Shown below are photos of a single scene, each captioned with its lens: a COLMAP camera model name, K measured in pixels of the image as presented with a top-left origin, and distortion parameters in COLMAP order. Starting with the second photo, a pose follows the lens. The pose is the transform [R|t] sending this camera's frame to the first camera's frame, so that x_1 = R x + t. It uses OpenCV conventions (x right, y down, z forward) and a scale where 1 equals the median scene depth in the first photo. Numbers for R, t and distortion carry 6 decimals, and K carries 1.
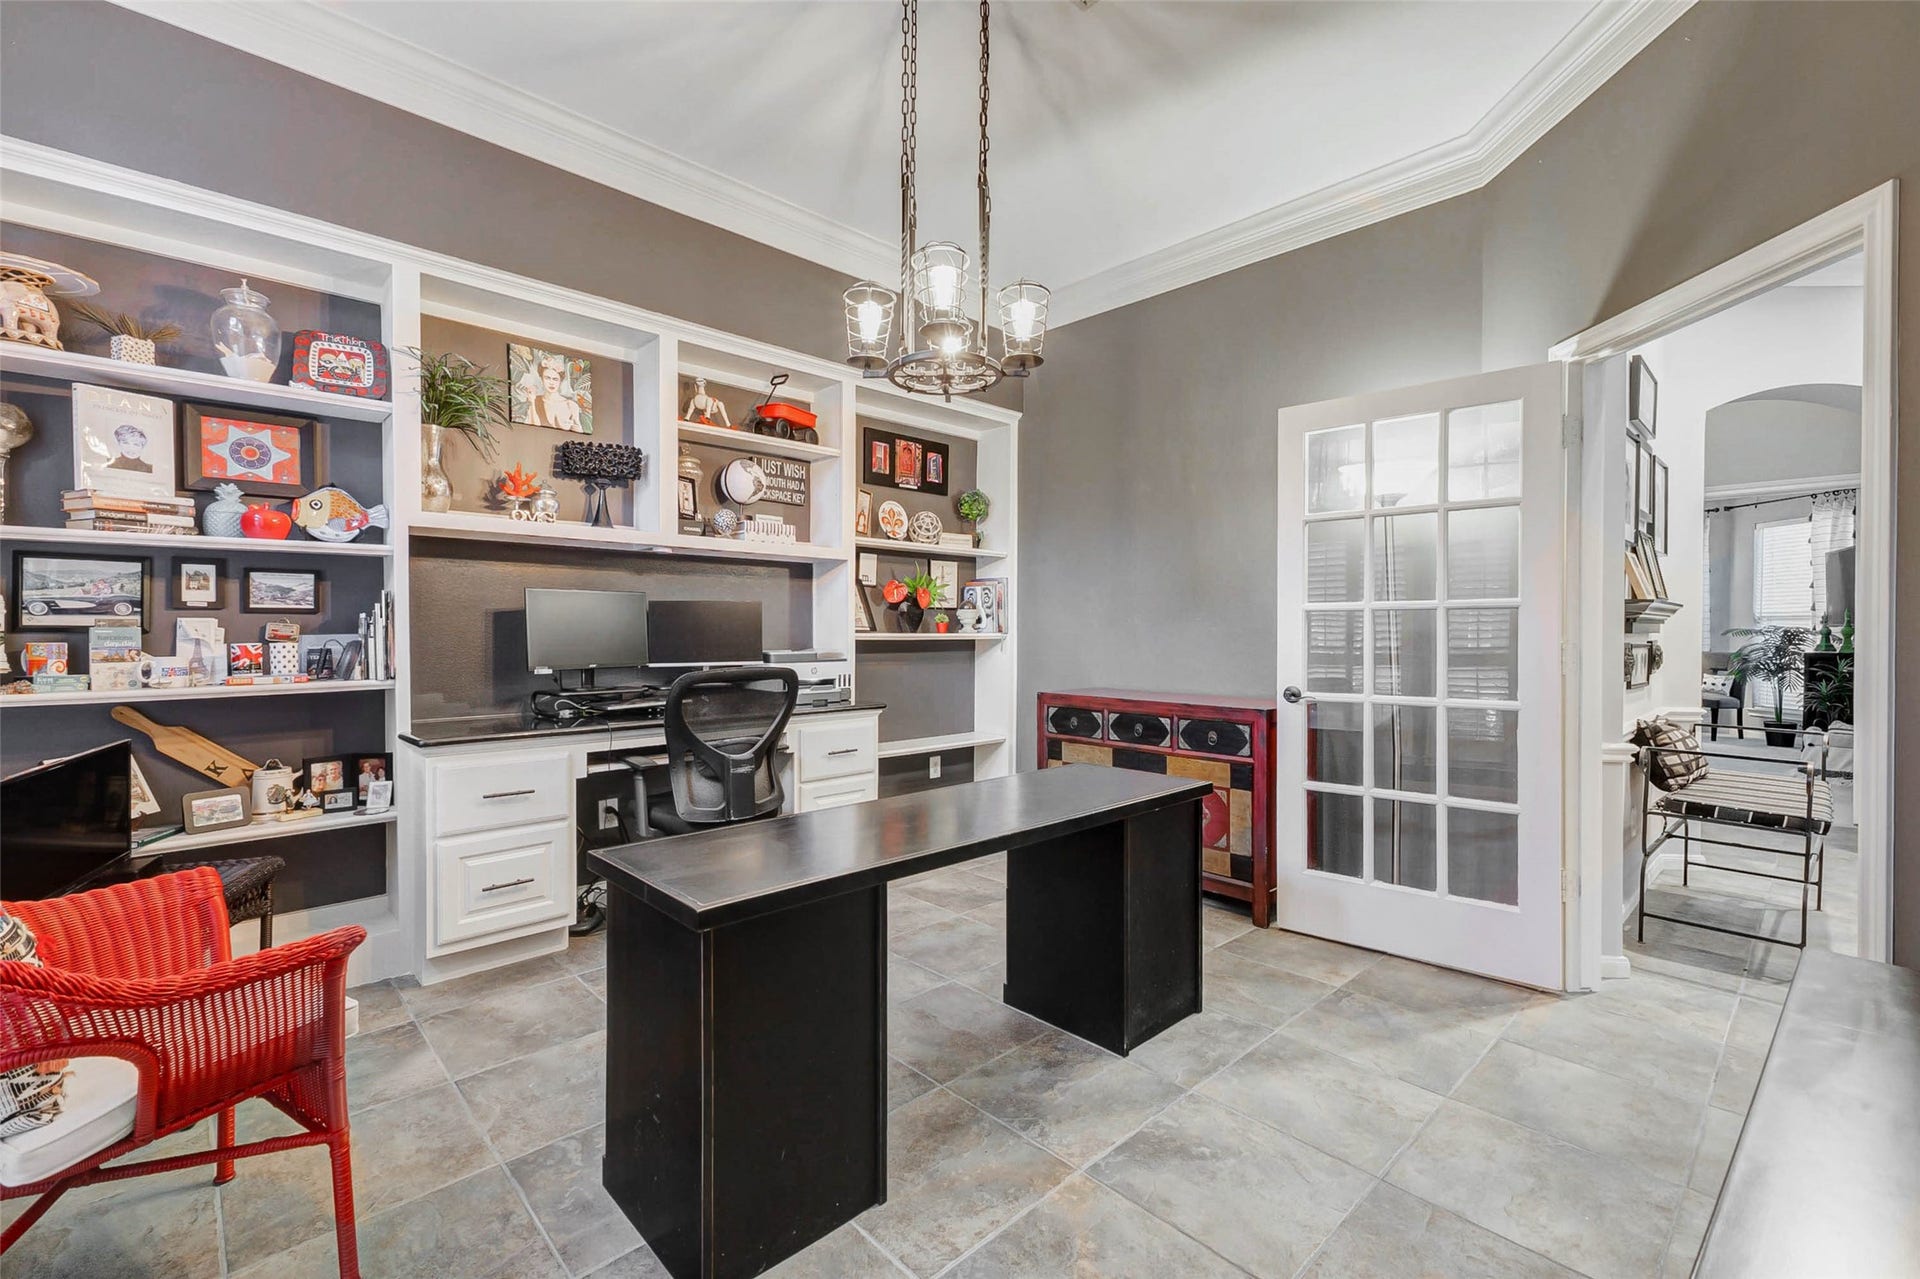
lens RADIAL K [[858.7, 0, 955.4], [0, 858.7, 639.5], [0, 0, 1]] dist [0.010560, -0.000291]
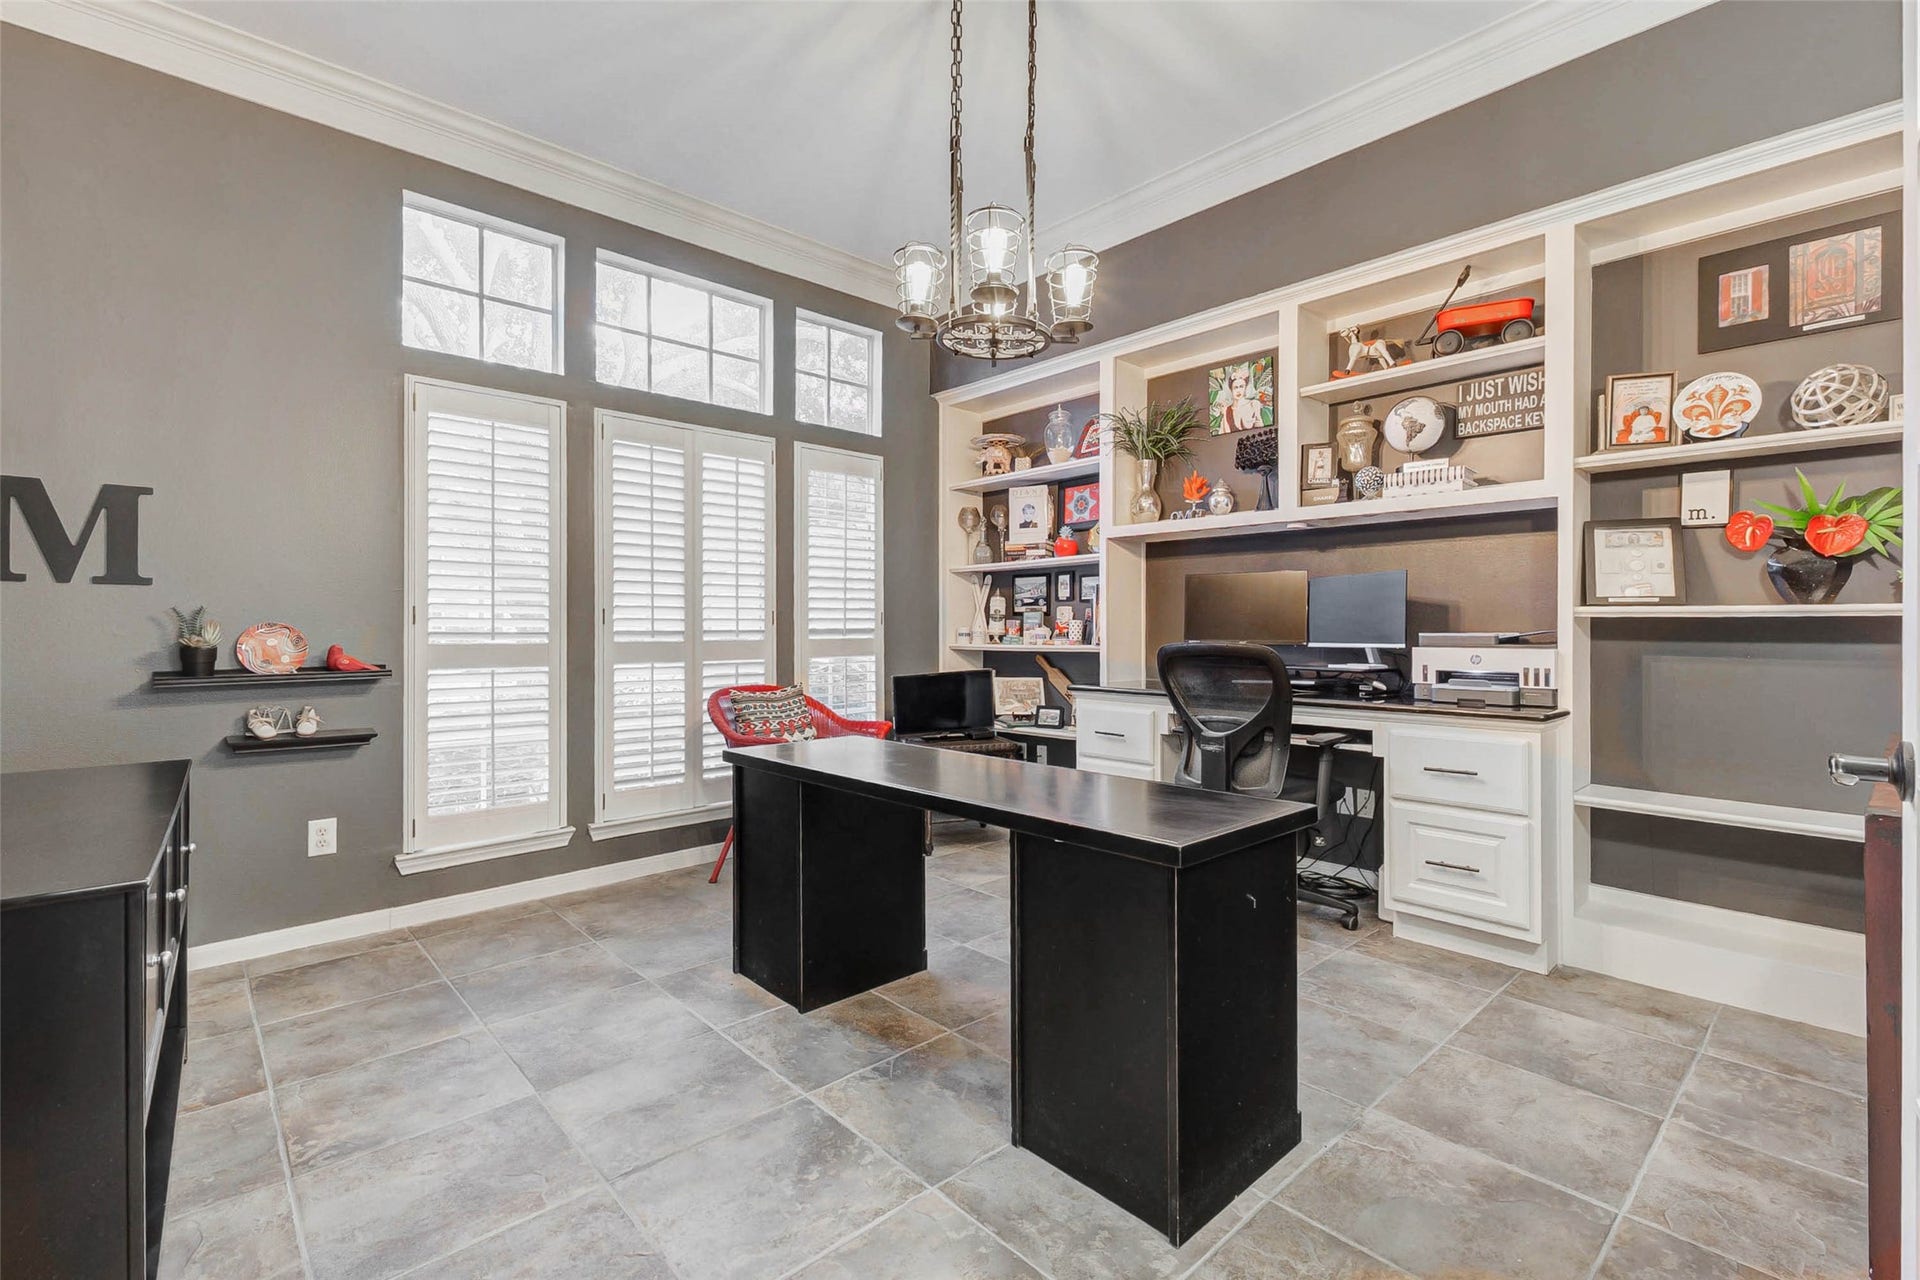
lens RADIAL K [[858.7, 0, 954.4], [0, 858.7, 629.3], [0, 0, 1]] dist [0.010560, -0.000291]
pose [[-0.038560, 0.000745, -0.999256, 0.750676], [-0.012001, 0.999927, 0.001209, 0.019455], [0.999184, 0.012039, -0.038548, 0.754608]]
